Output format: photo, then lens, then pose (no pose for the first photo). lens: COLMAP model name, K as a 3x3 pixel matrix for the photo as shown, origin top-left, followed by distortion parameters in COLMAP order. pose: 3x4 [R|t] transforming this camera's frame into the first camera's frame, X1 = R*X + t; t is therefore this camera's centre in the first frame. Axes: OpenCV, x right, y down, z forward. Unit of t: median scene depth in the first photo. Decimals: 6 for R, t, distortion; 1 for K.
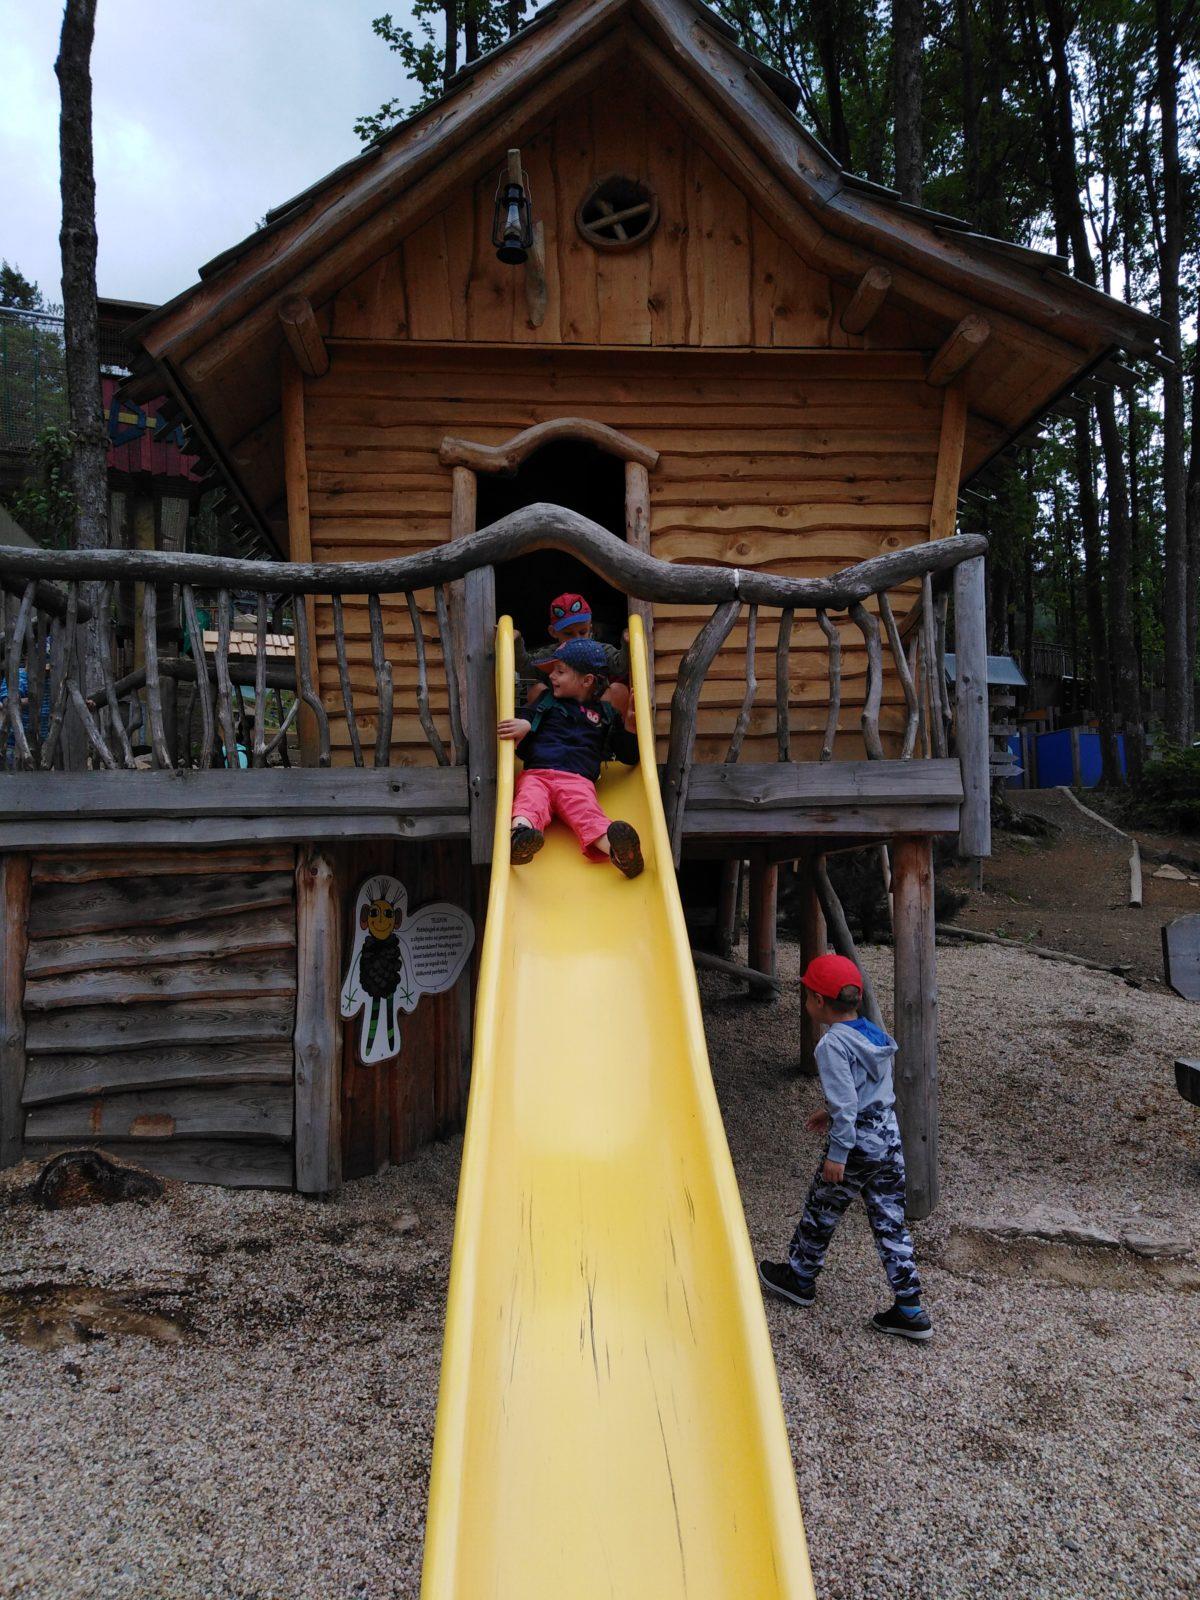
lens RADIAL K [[1095.7, 0, 665.9], [0, 1095.7, 759.8], [0, 0, 1]] dist [0.014427, 0.001379]
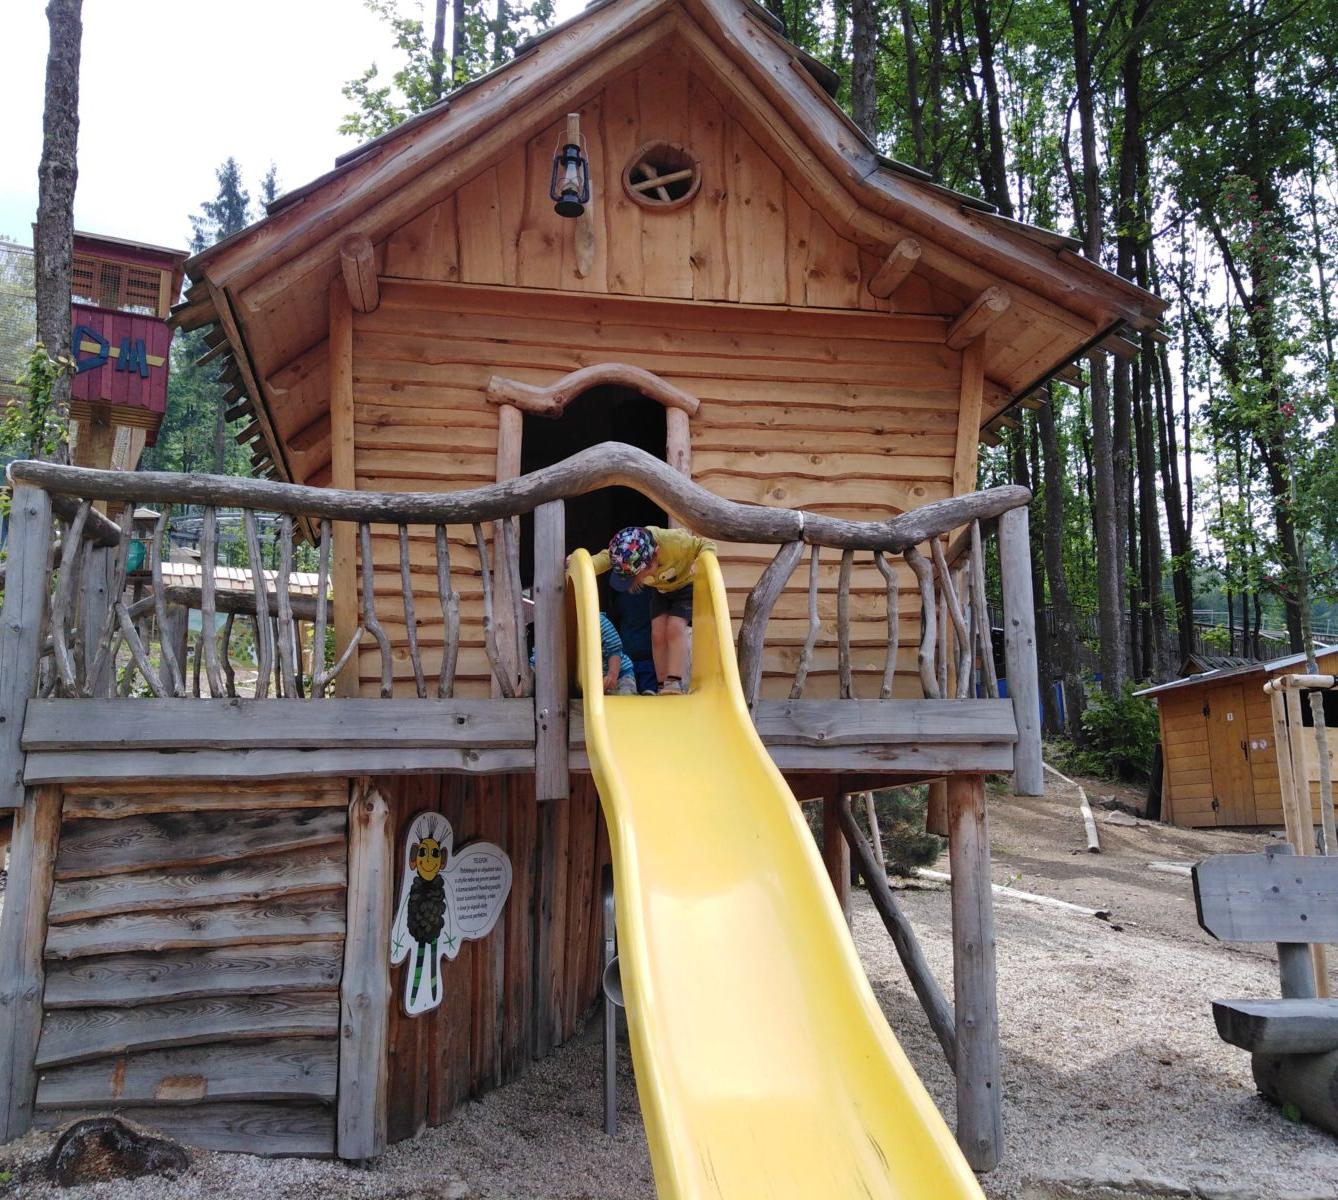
lens RADIAL K [[1084.6, 0, 713.0], [0, 1084.6, 583.8], [0, 0, 1]] dist [0.022809, -0.010100]
pose [[0.995135, 0.023794, 0.095606, -0.106105], [-0.013101, 0.993739, -0.110959, 0.008118], [-0.097647, 0.109167, 0.989216, 0.004640]]
